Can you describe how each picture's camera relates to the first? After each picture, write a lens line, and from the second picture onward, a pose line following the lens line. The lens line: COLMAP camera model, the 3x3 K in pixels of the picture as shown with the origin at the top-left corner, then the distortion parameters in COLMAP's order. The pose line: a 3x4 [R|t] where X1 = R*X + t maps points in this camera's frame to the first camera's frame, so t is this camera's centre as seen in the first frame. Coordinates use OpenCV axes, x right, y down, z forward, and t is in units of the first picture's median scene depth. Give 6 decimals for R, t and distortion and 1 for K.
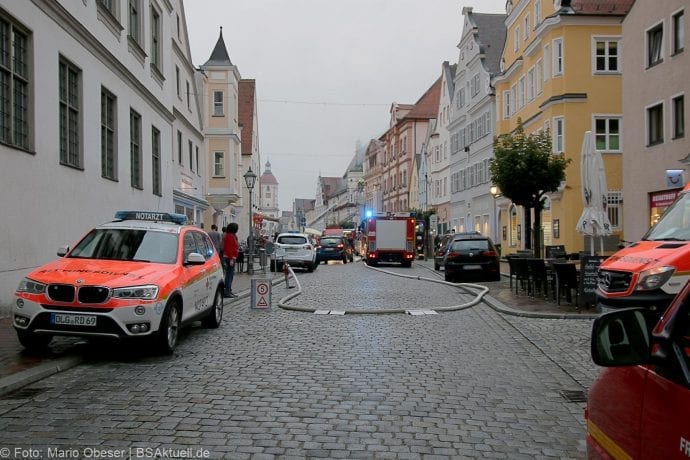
lens RADIAL K [[561.6, 0, 343.3], [0, 561.6, 233.6], [0, 0, 1]] dist [-0.118046, 0.097711]
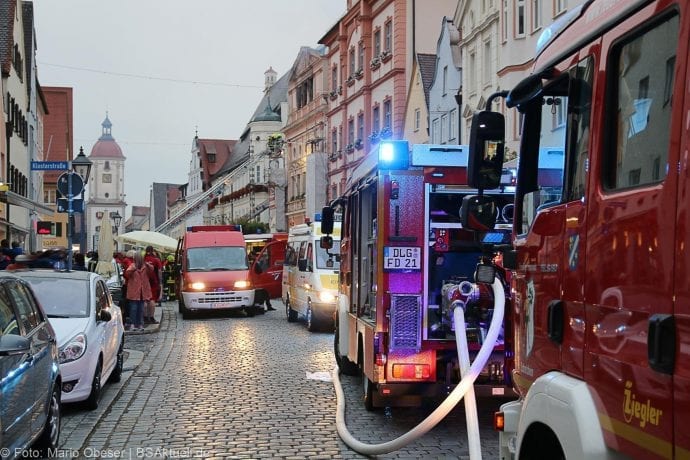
lens RADIAL K [[904.0, 0, 345.0], [0, 904.0, 230.0], [0, 0, 1]] dist [0.014276, 0.028617]
pose [[0.993333, 0.002475, 0.115254, -0.001126], [-0.000439, 0.999843, -0.017692, 0.000137], [-0.115280, 0.017523, 0.993178, 0.188709]]
